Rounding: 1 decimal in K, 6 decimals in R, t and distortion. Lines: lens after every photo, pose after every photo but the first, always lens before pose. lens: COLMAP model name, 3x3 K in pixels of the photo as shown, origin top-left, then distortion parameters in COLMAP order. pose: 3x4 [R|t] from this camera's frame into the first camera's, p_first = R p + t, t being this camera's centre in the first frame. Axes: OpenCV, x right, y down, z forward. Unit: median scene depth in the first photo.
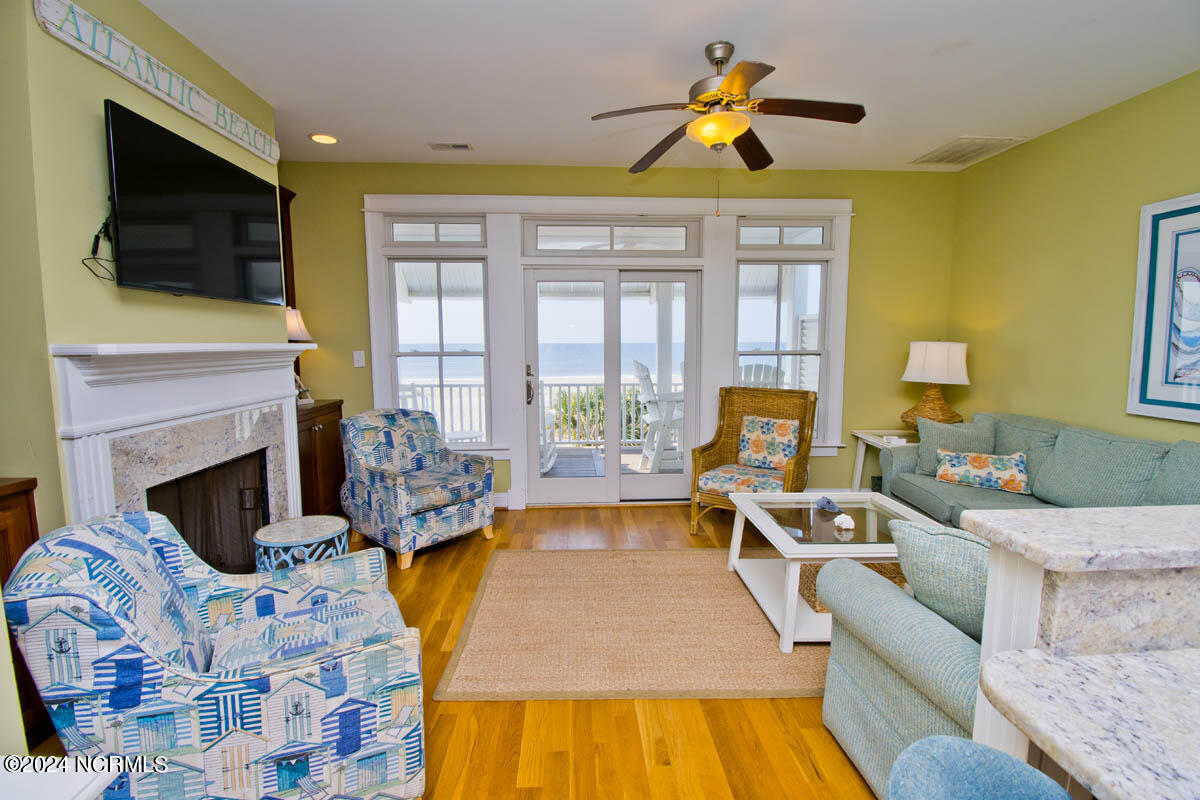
lens RADIAL K [[545.1, 0, 600.0], [0, 545.1, 400.0], [0, 0, 1]] dist [0.024487, -0.027562]
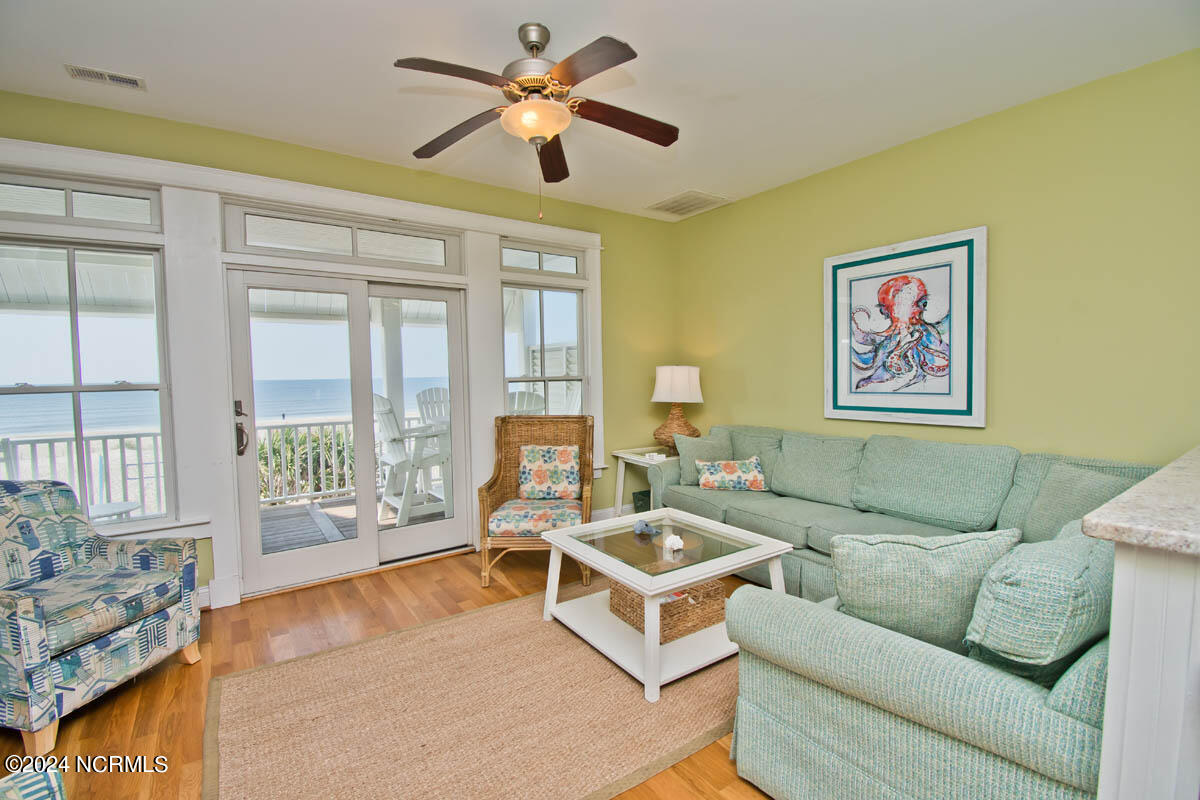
lens RADIAL K [[528.9, 0, 598.0], [0, 528.9, 399.7], [0, 0, 1]] dist [0.019573, -0.023740]
pose [[0.846384, -0.037281, 0.531266, -0.115434], [0.070862, 0.996560, -0.042962, -0.001698], [-0.527837, 0.074009, 0.846115, 0.171878]]
